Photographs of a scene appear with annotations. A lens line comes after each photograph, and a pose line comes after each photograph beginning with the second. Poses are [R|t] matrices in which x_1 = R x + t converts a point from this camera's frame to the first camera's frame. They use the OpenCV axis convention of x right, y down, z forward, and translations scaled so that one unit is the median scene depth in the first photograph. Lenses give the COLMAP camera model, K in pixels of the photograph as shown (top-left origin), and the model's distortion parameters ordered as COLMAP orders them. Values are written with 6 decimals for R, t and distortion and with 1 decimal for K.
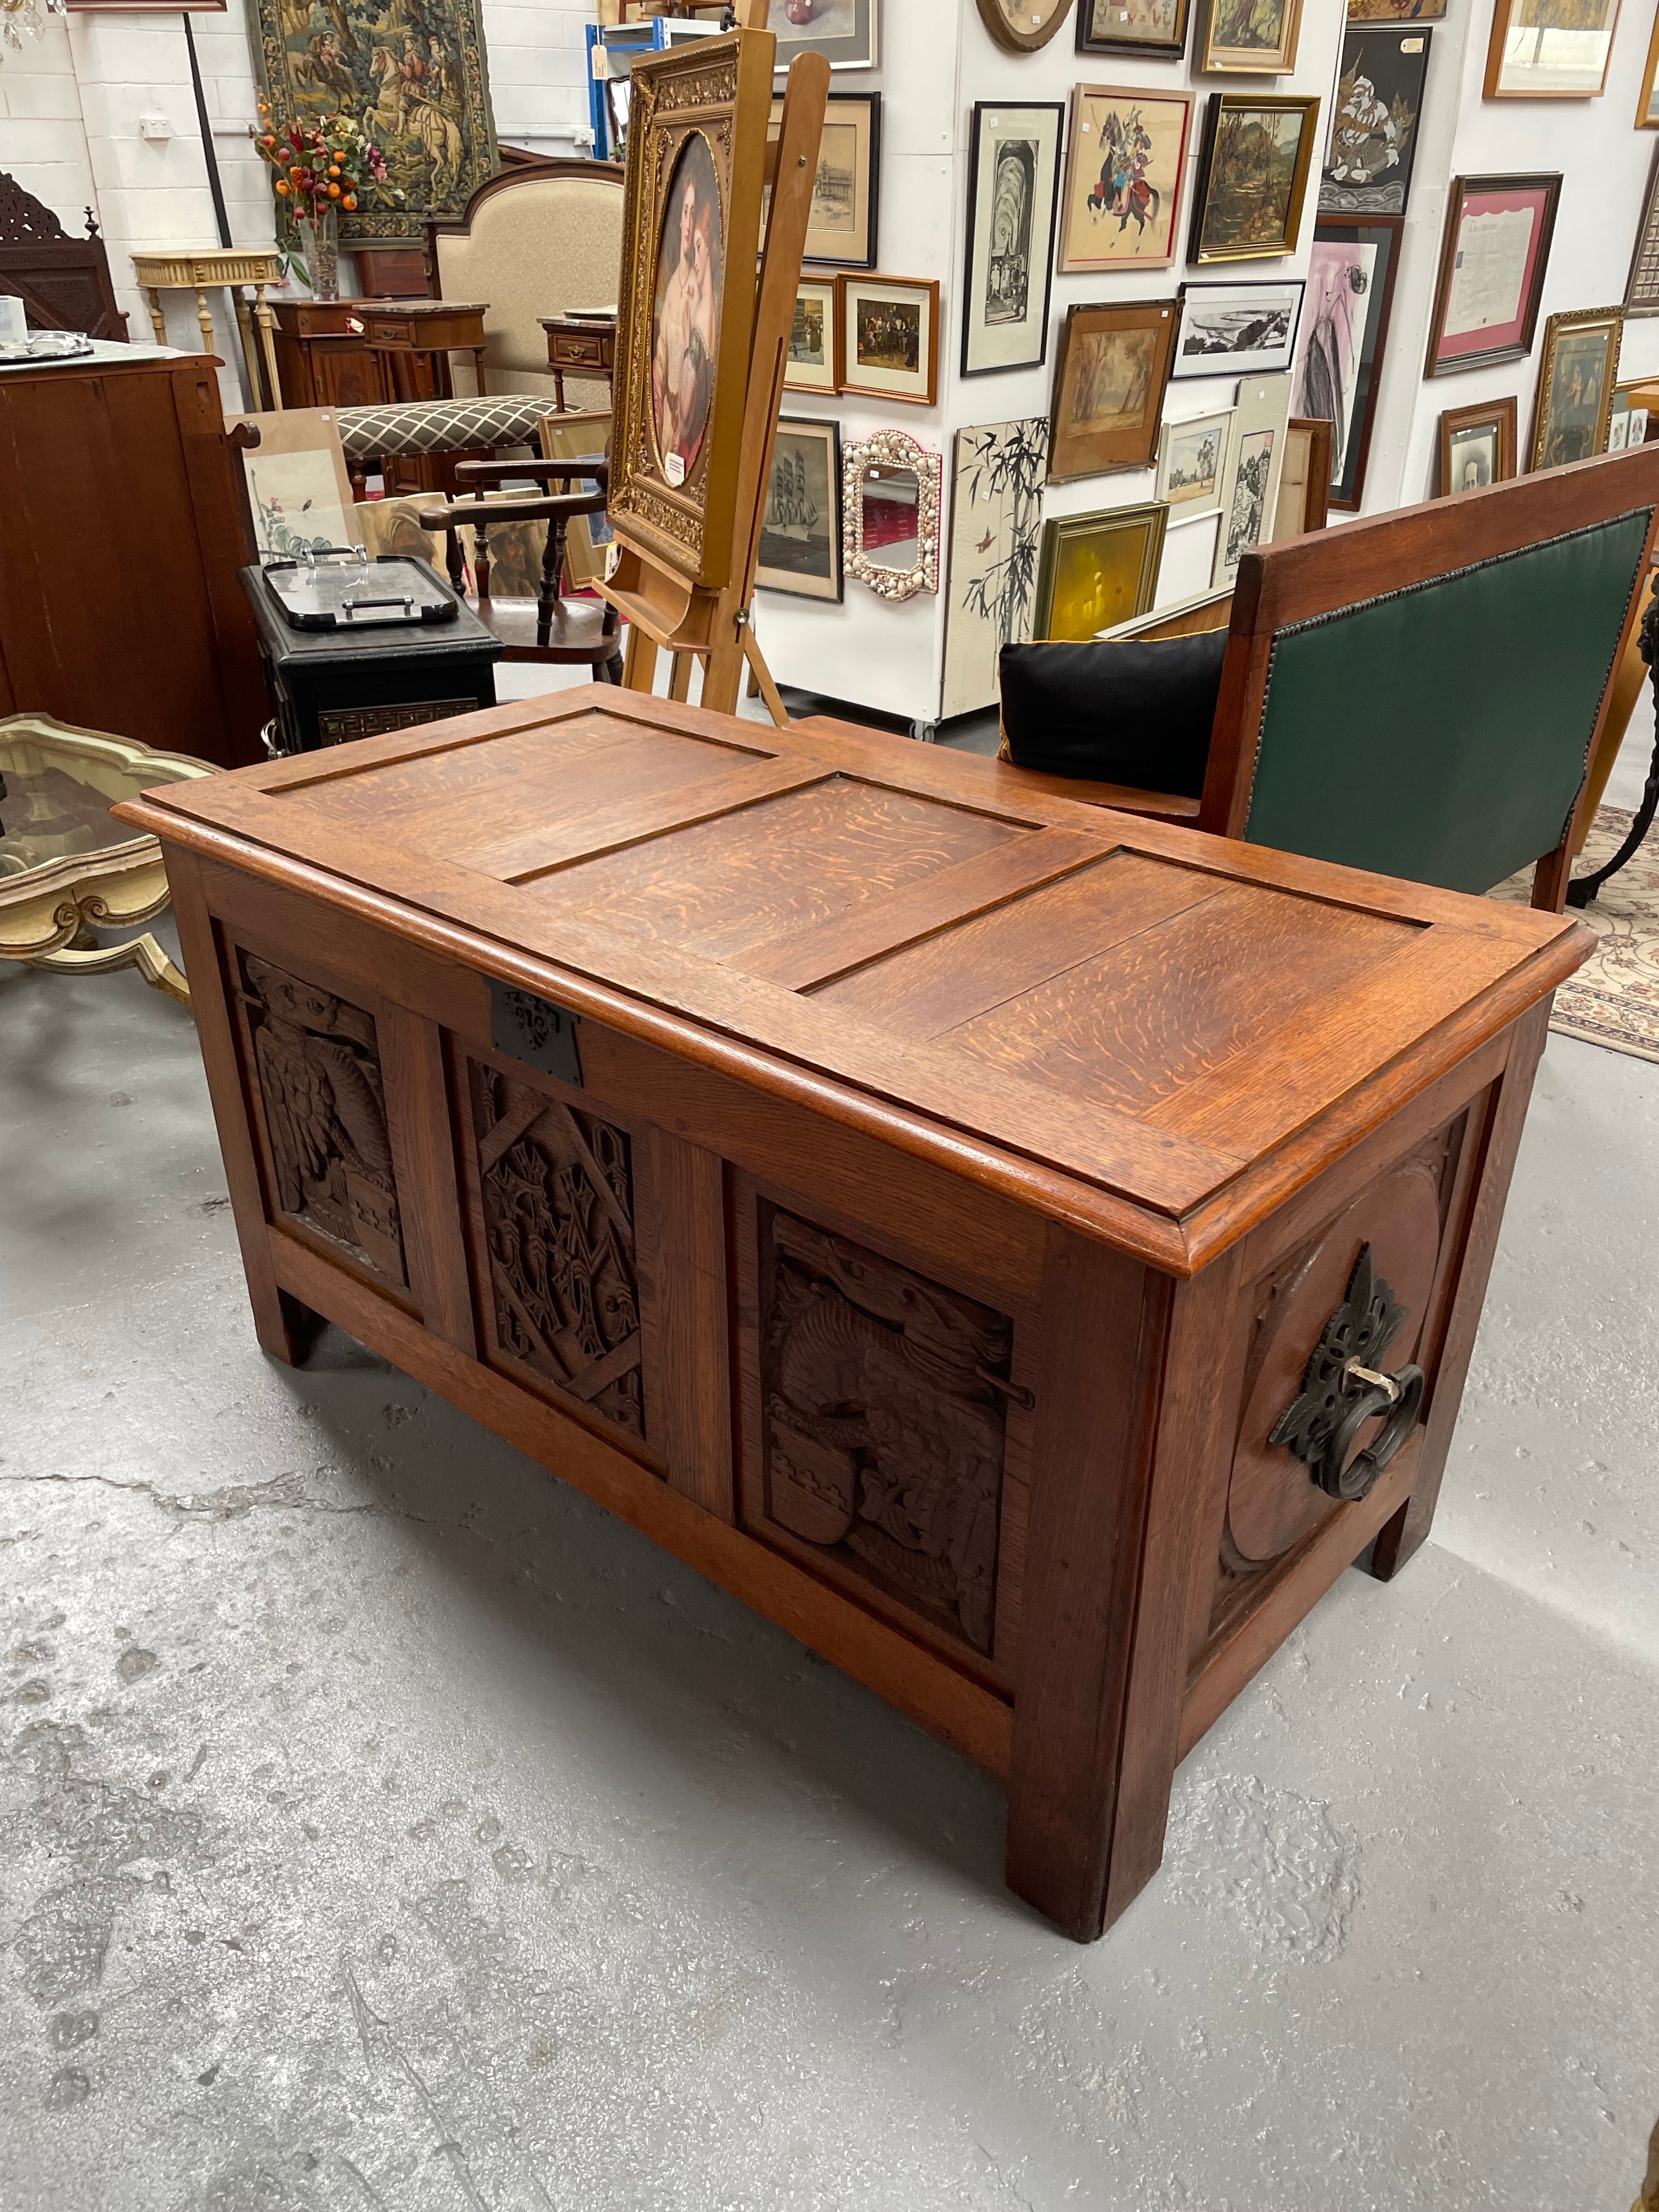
lens RADIAL K [[1684.3, 0, 808.4], [0, 1684.3, 1114.0], [0, 0, 1]] dist [0.076364, -0.100686]
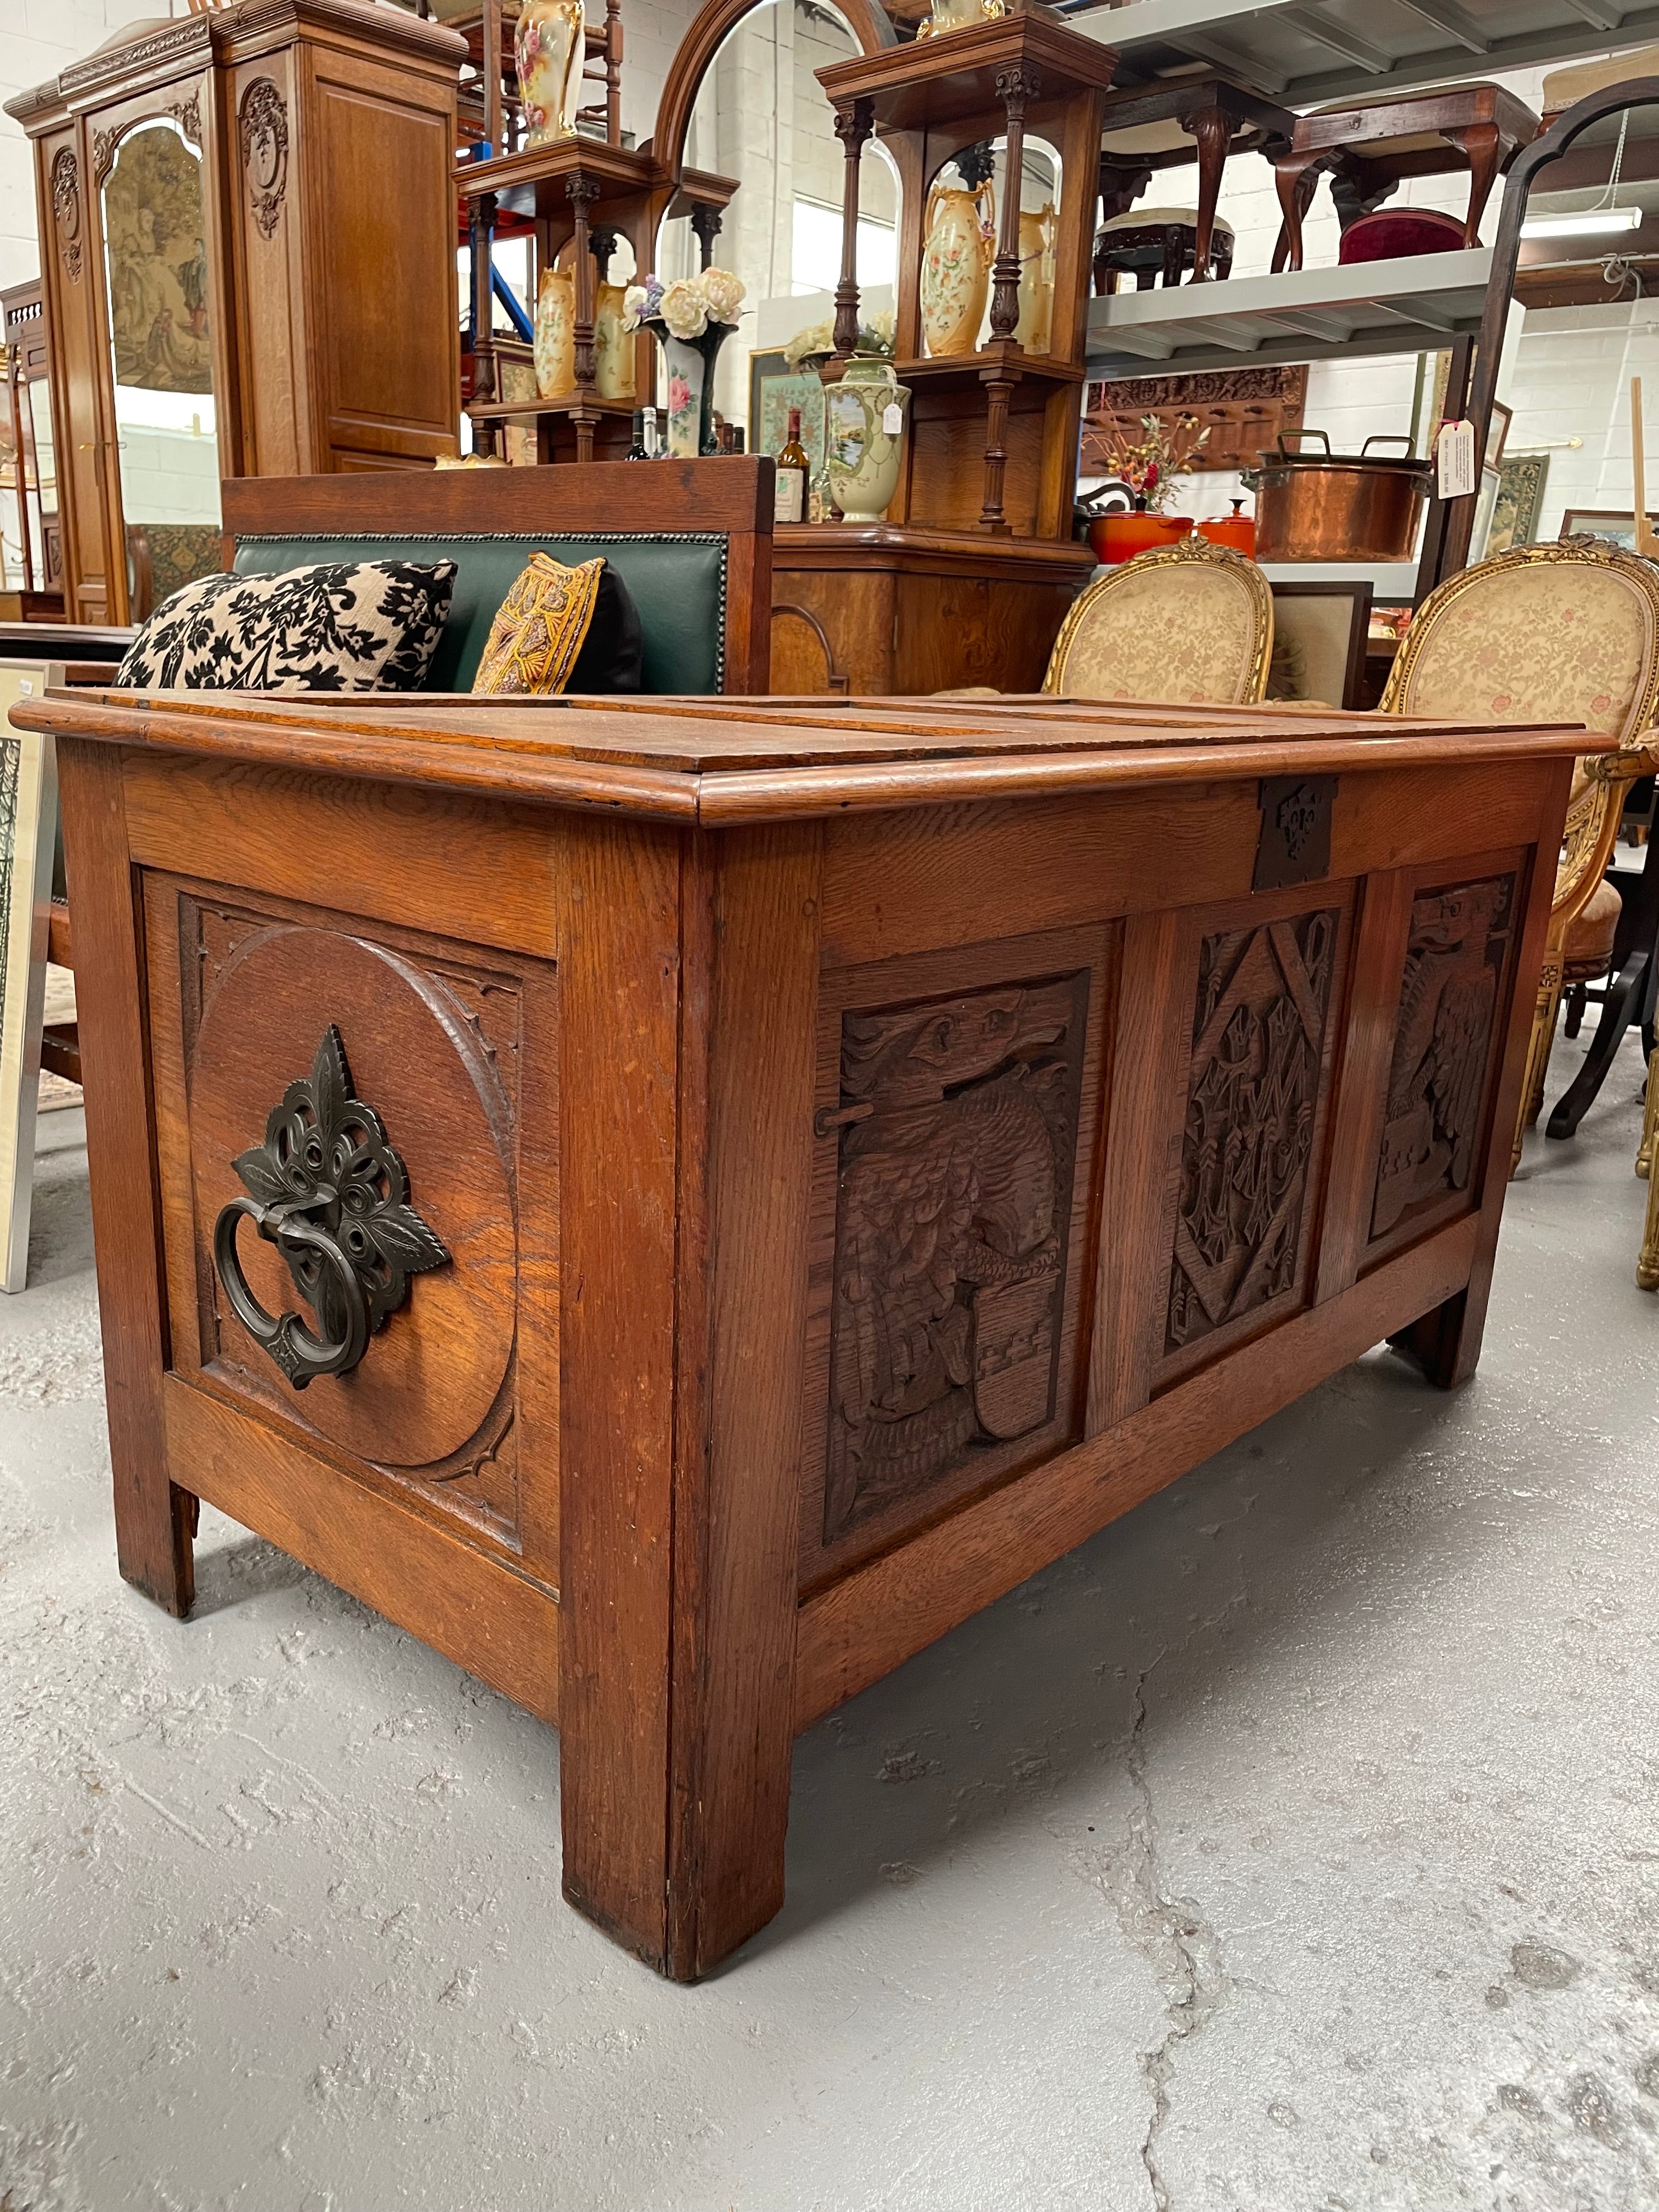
lens RADIAL K [[1684.3, 0, 828.9], [0, 1684.3, 1109.4], [0, 0, 1]] dist [0.076364, -0.100686]
pose [[-0.025355, -0.265232, 0.963851, -0.400881], [0.437192, 0.864128, 0.249291, -0.097203], [-0.899011, 0.427709, 0.094047, 0.459736]]
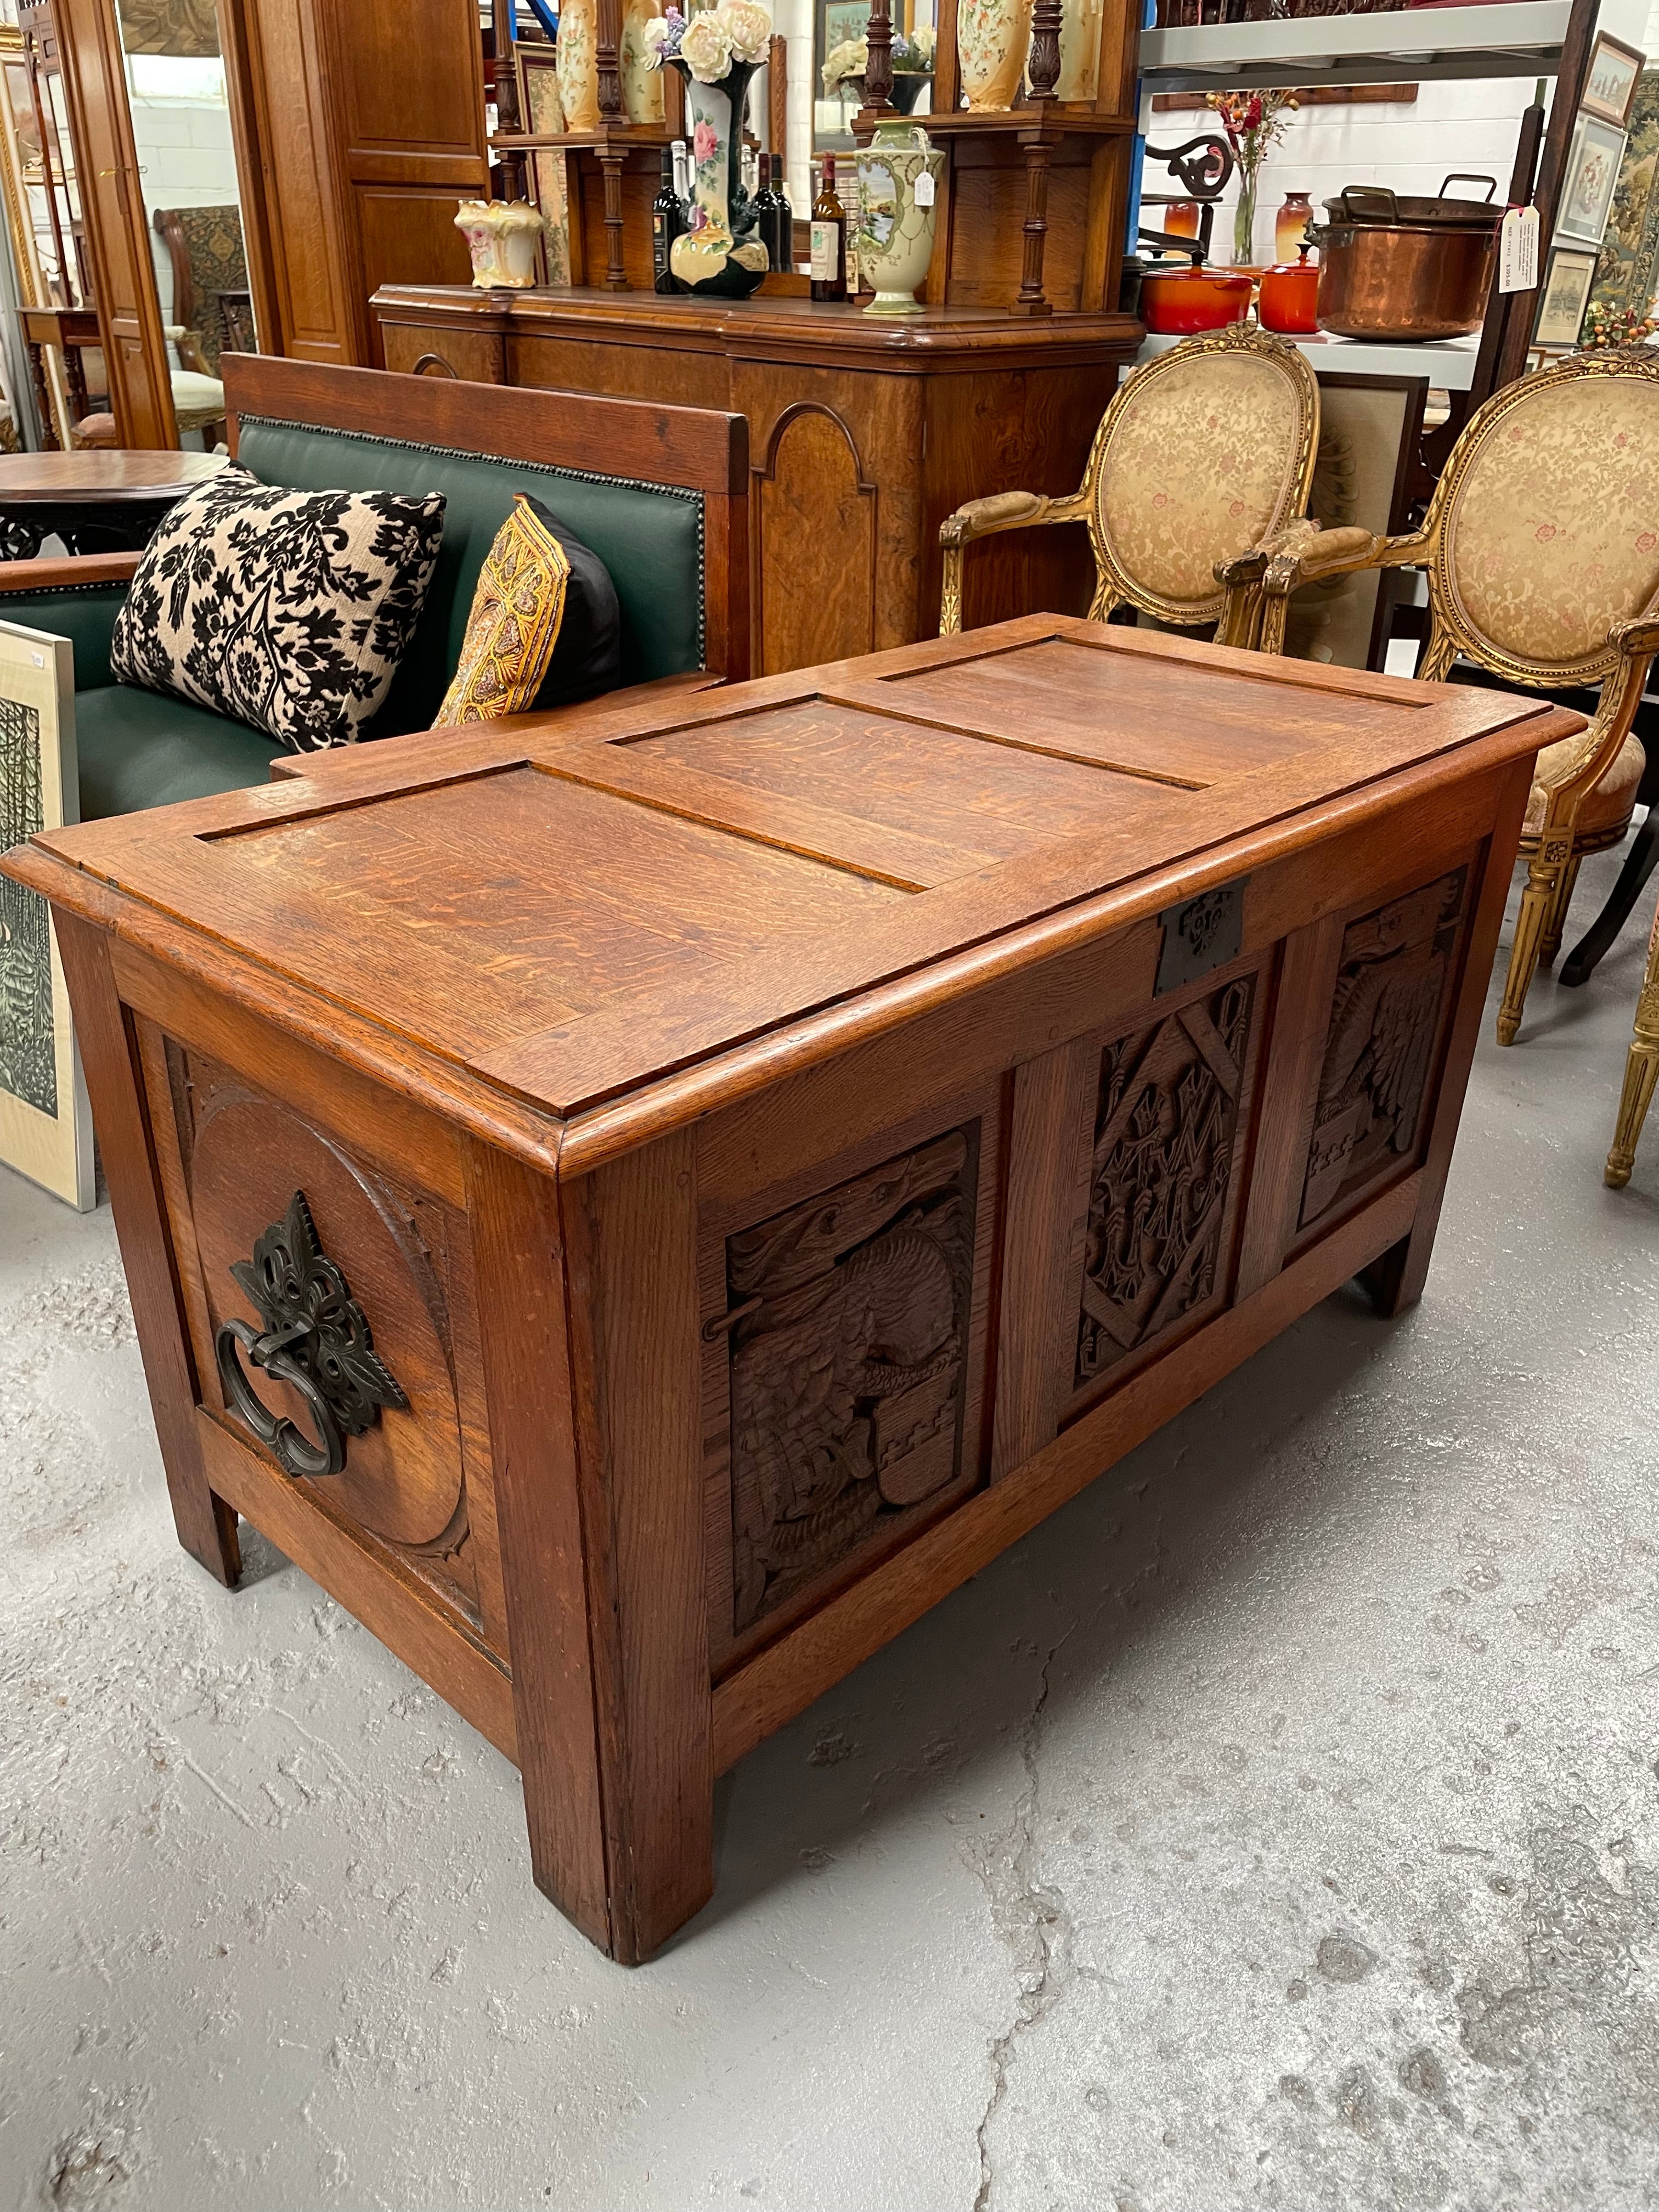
lens RADIAL K [[1684.3, 0, 827.6], [0, 1684.3, 1093.0], [0, 0, 1]] dist [0.076364, -0.100686]
pose [[0.026811, -0.448735, 0.893263, -0.397503], [0.461754, 0.798098, 0.387069, -0.166632], [-0.886603, 0.402090, 0.228603, 0.386549]]
